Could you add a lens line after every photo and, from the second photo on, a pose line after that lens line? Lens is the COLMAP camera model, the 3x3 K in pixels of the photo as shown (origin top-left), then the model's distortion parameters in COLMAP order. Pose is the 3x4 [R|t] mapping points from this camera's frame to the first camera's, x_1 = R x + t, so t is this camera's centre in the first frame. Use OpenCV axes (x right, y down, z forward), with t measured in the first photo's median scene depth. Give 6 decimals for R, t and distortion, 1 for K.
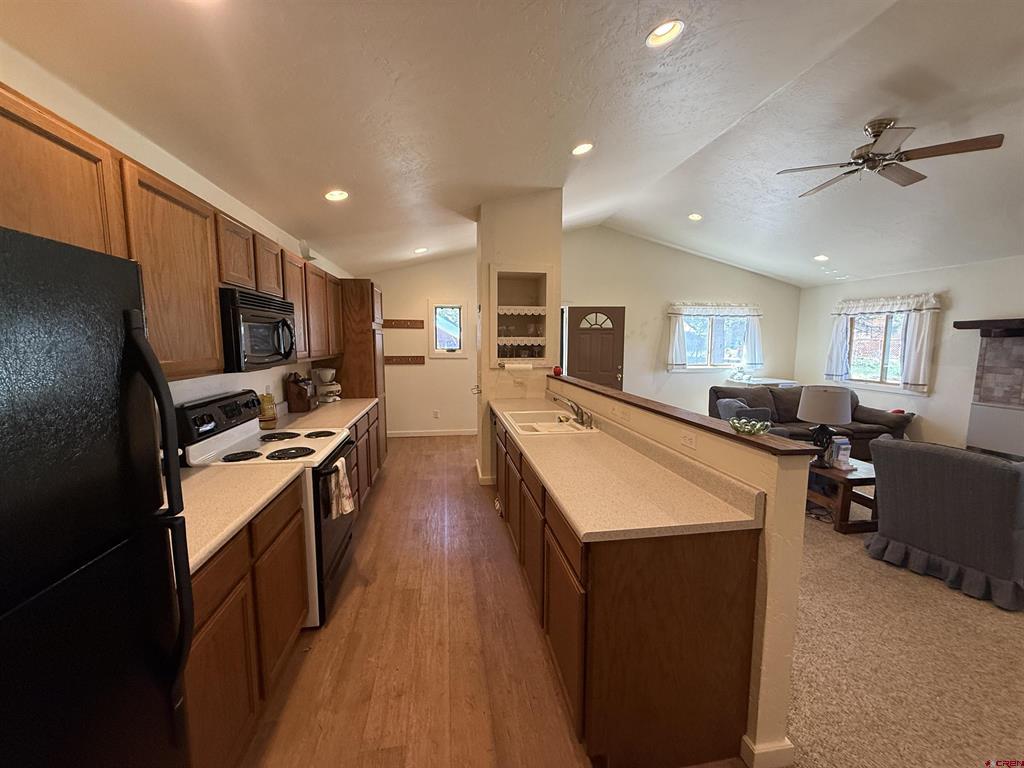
lens RADIAL K [[412.4, 0, 515.0], [0, 412.4, 384.1], [0, 0, 1]] dist [-0.001903, 0.000977]
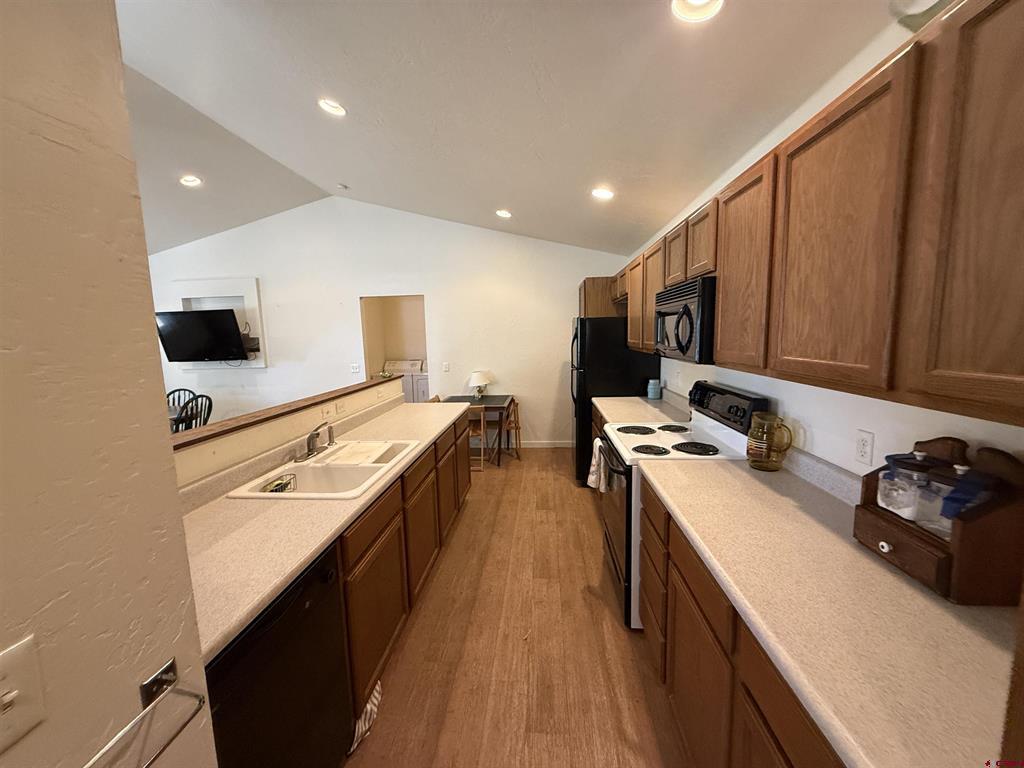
lens RADIAL K [[412.4, 0, 511.4], [0, 412.4, 385.3], [0, 0, 1]] dist [-0.001903, 0.000977]
pose [[-0.969347, -0.011064, 0.245448, -0.254872], [0.045797, 0.973341, 0.224742, -0.120355], [-0.241391, 0.229094, -0.942999, 1.129334]]
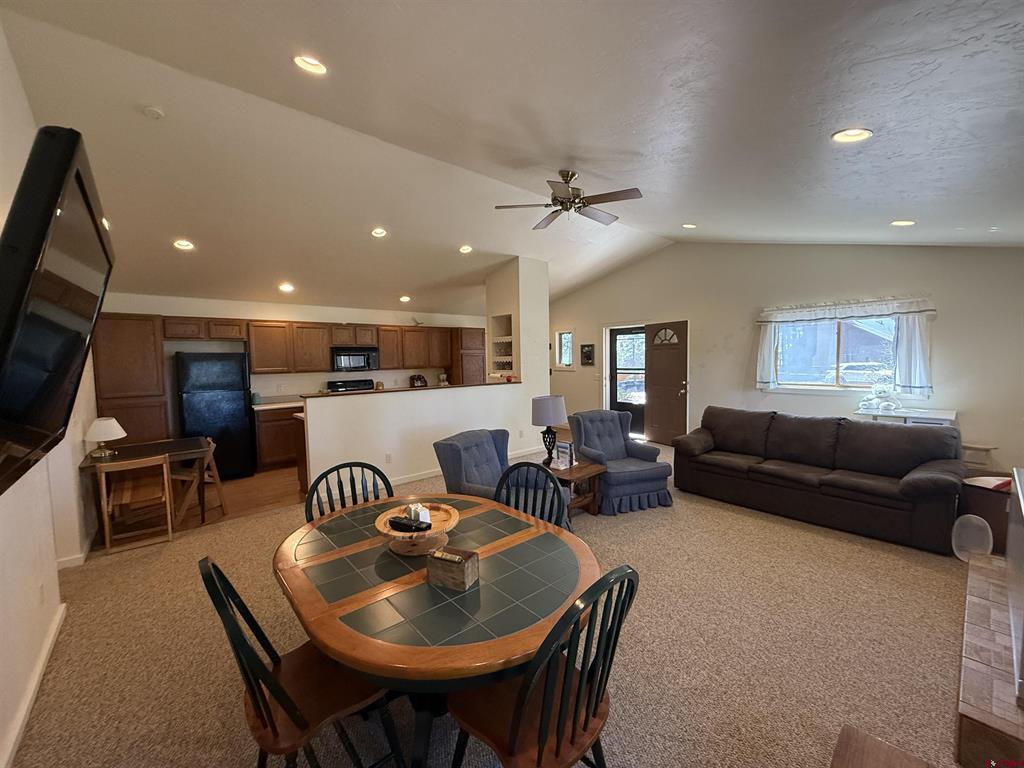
lens RADIAL K [[412.4, 0, 511.1], [0, 412.4, 381.3], [0, 0, 1]] dist [-0.001903, 0.000977]
pose [[0.524531, 0.035578, -0.850648, 1.354775], [-0.069935, 0.997551, -0.001401, -0.021865], [0.848514, 0.060225, 0.525734, 0.222307]]
